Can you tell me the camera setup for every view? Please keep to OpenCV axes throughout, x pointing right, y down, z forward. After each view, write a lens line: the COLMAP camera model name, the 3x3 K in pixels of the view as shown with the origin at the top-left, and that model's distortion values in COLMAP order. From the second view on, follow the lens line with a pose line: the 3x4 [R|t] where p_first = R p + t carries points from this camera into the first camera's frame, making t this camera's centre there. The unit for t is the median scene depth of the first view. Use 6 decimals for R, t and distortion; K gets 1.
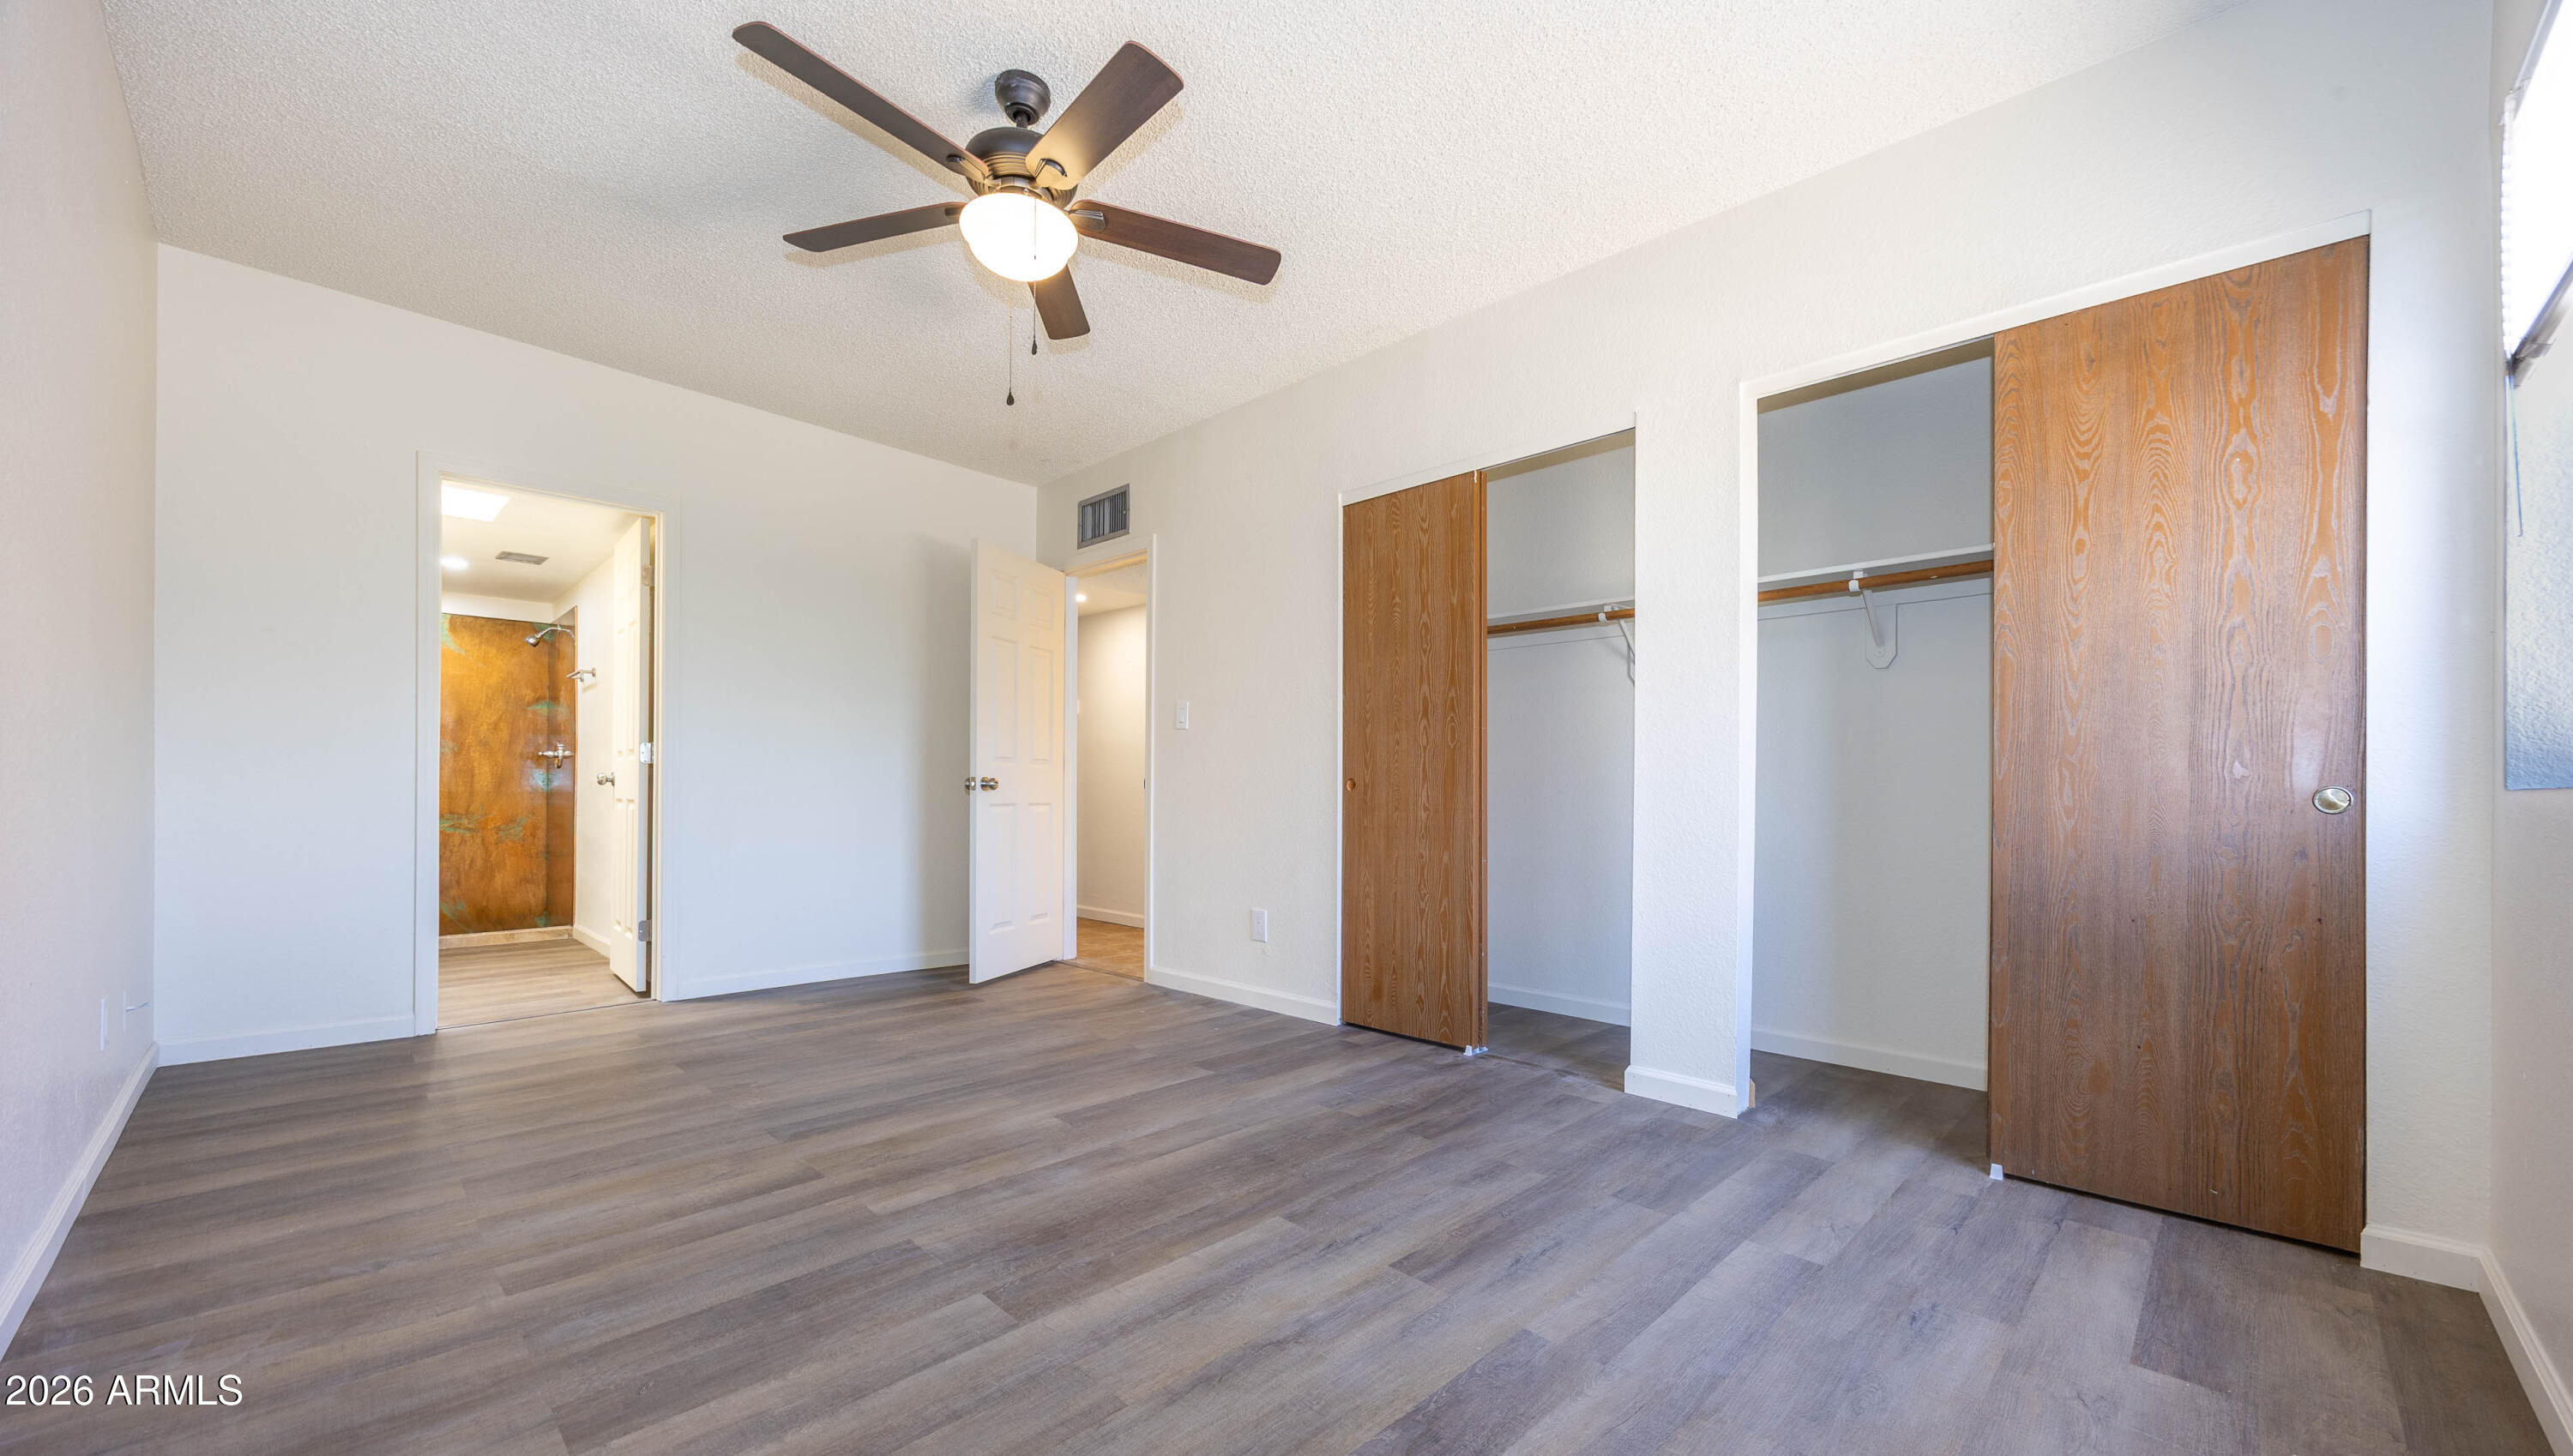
lens RADIAL K [[988.3, 0, 1281.0], [0, 988.3, 793.7], [0, 0, 1]] dist [-0.000937, -0.000174]
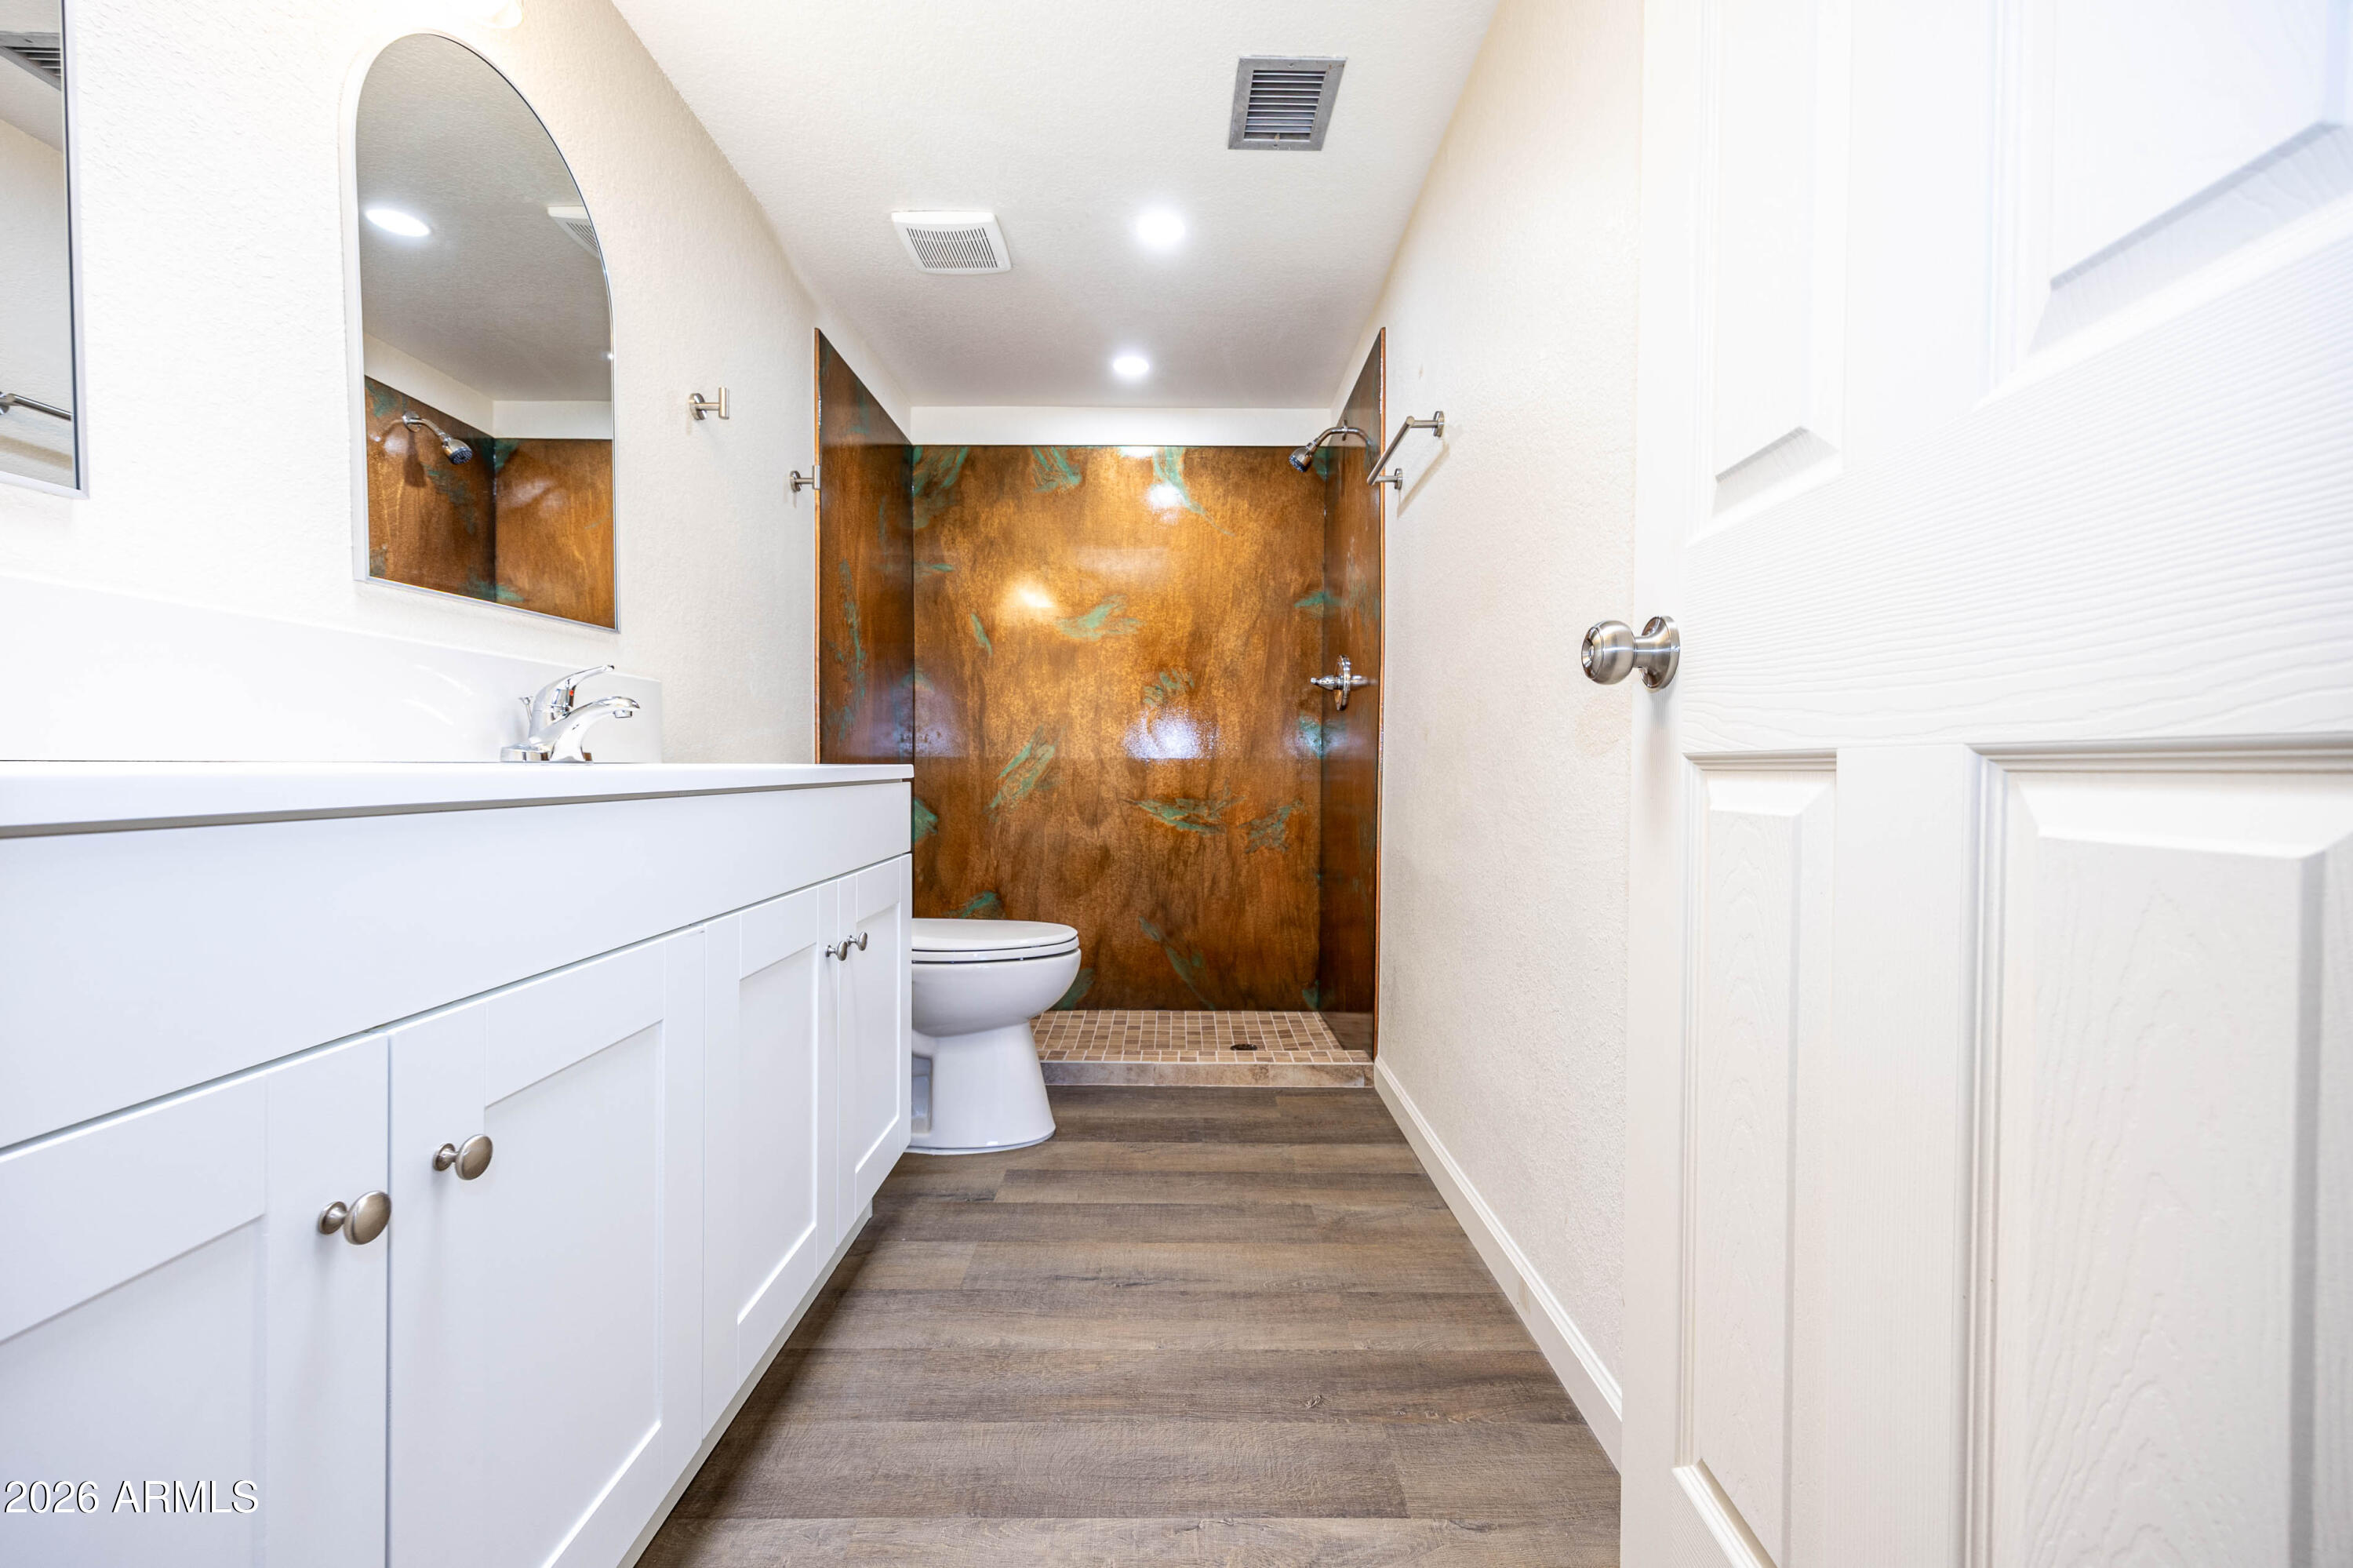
lens RADIAL K [[929.2, 0, 1167.9], [0, 929.2, 788.6], [0, 0, 1]] dist [-0.008104, 0.000823]
pose [[0.704640, 0.013399, -0.709438, -0.455570], [-0.000226, 0.999826, 0.018660, 0.004689], [0.709565, -0.012988, 0.704520, 0.600420]]
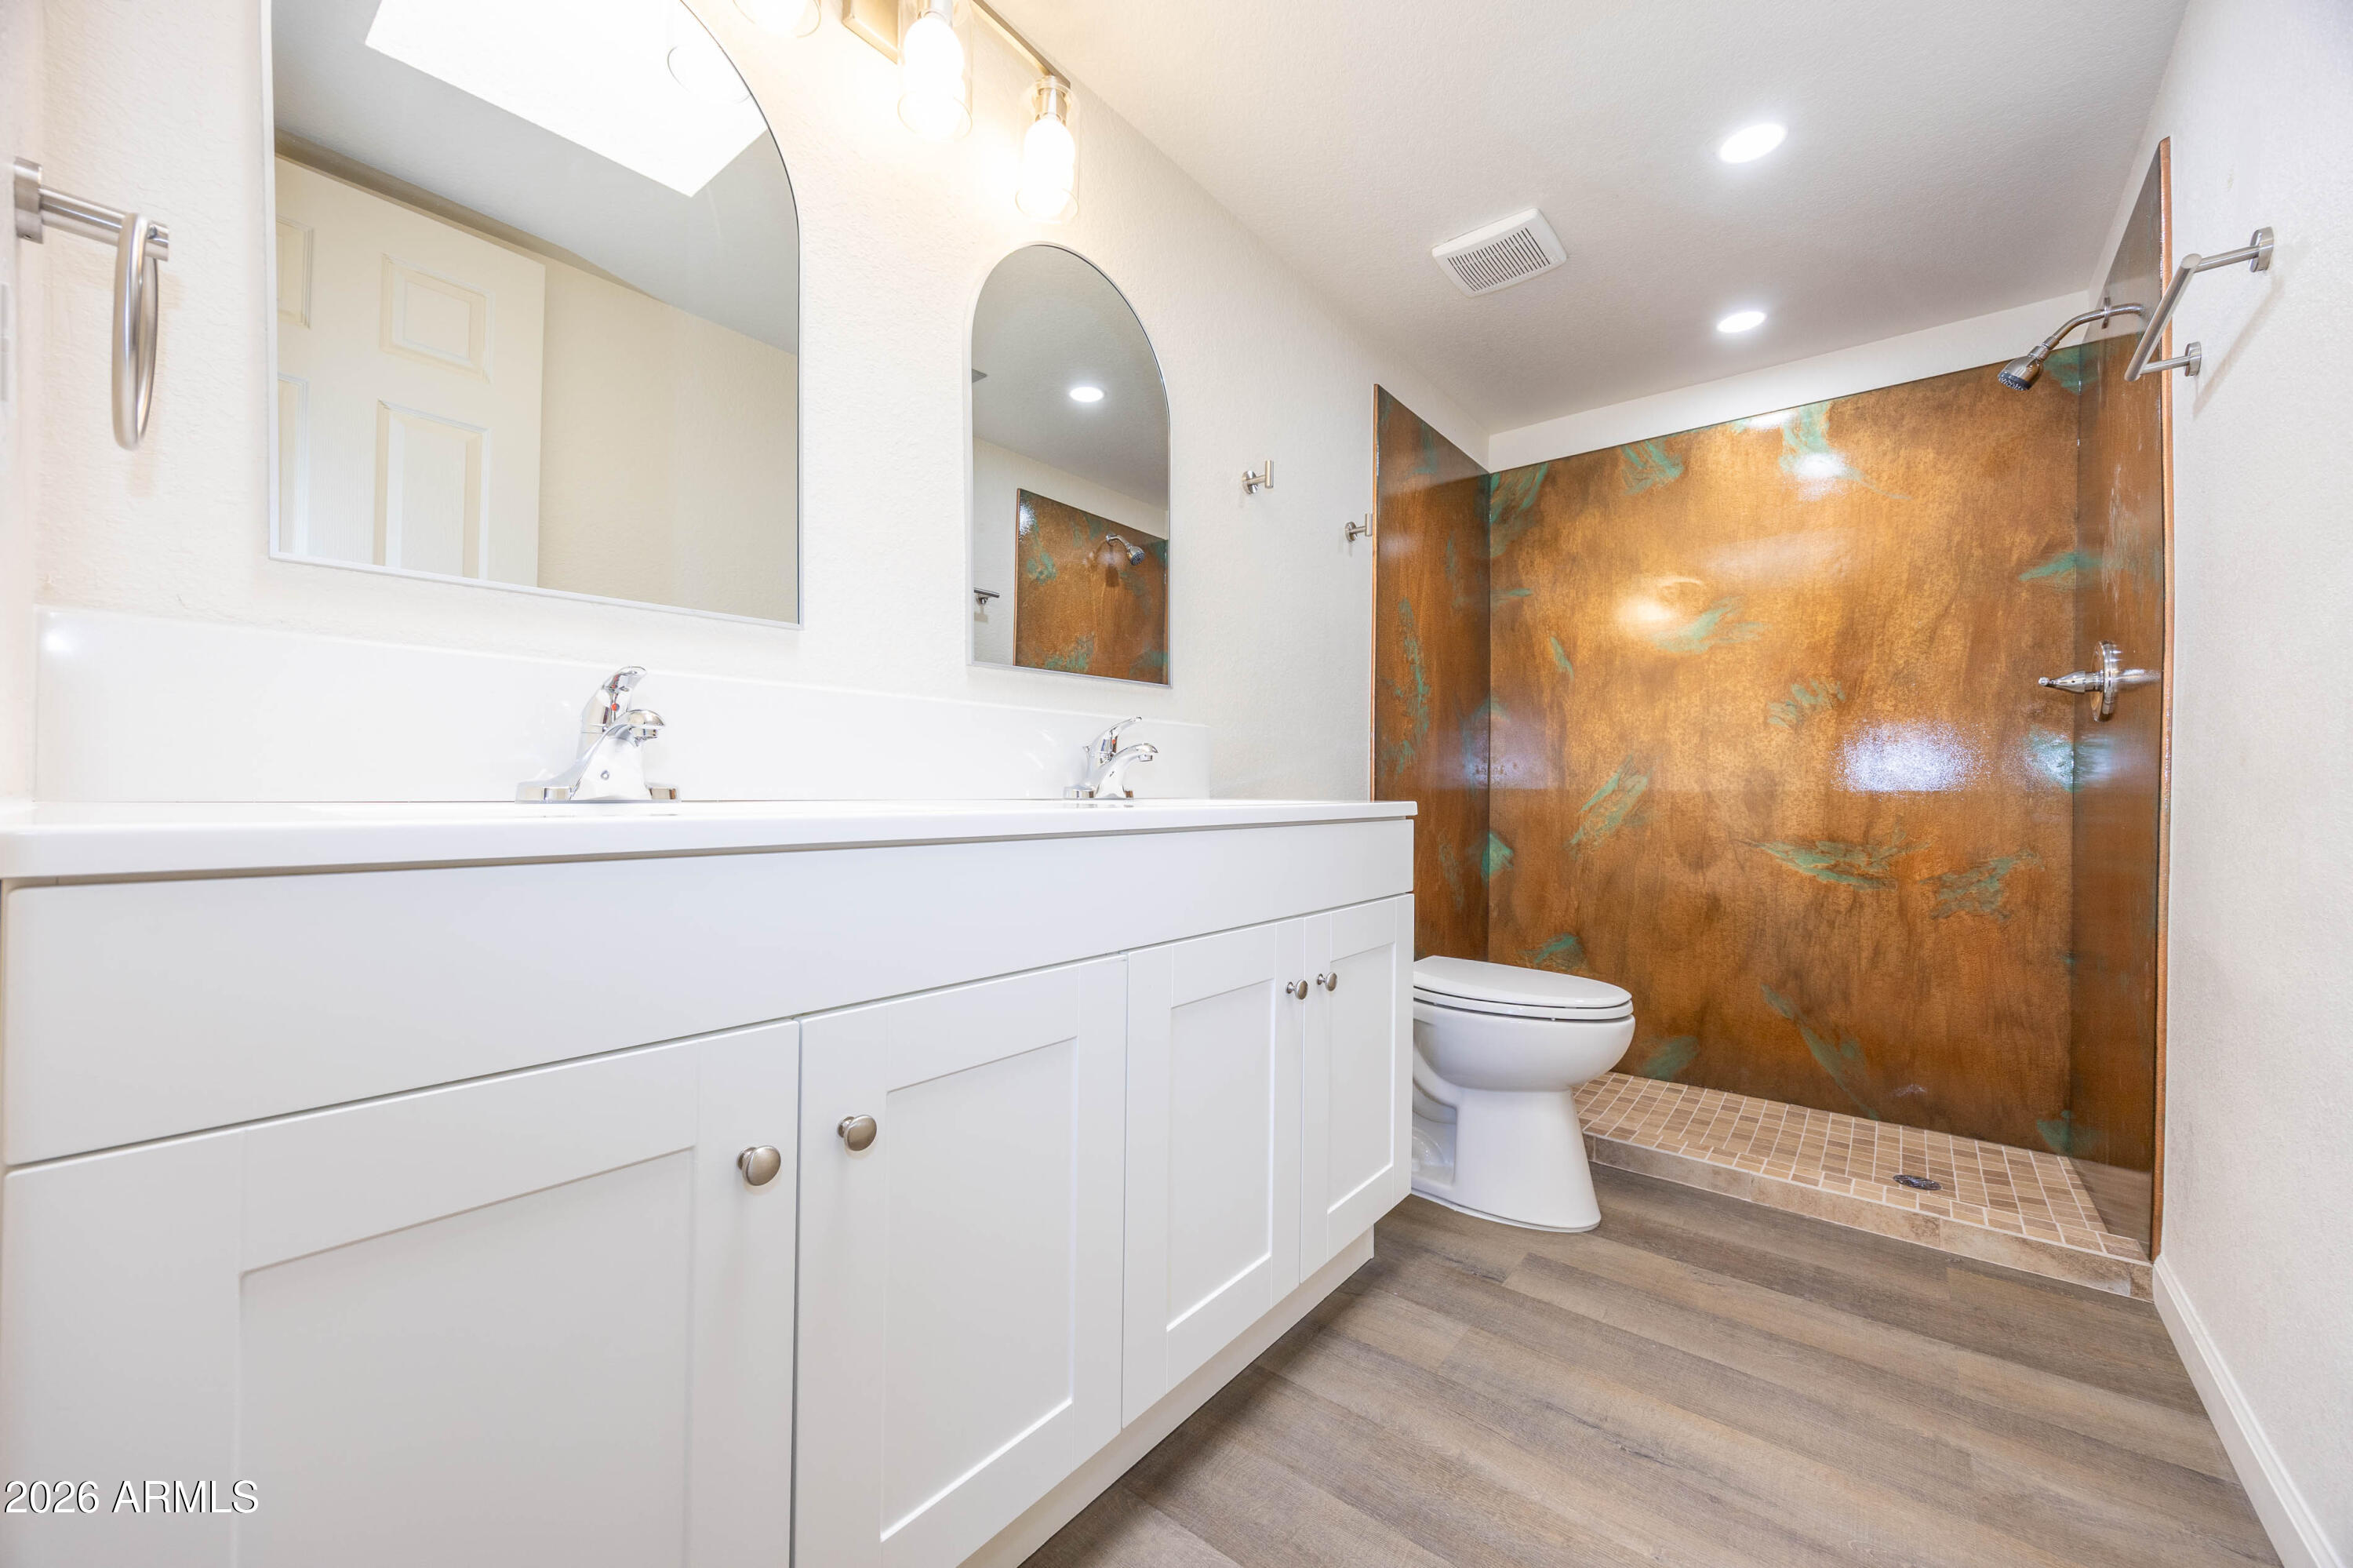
lens RADIAL K [[885.3, 0, 1164.5], [0, 885.3, 789.8], [0, 0, 1]] dist [-0.010689, 0.000784]
pose [[0.093947, -0.005156, -0.995564, -0.458270], [-0.007583, 0.999954, -0.005895, 0.001519], [0.995548, 0.008103, 0.093903, 0.644065]]
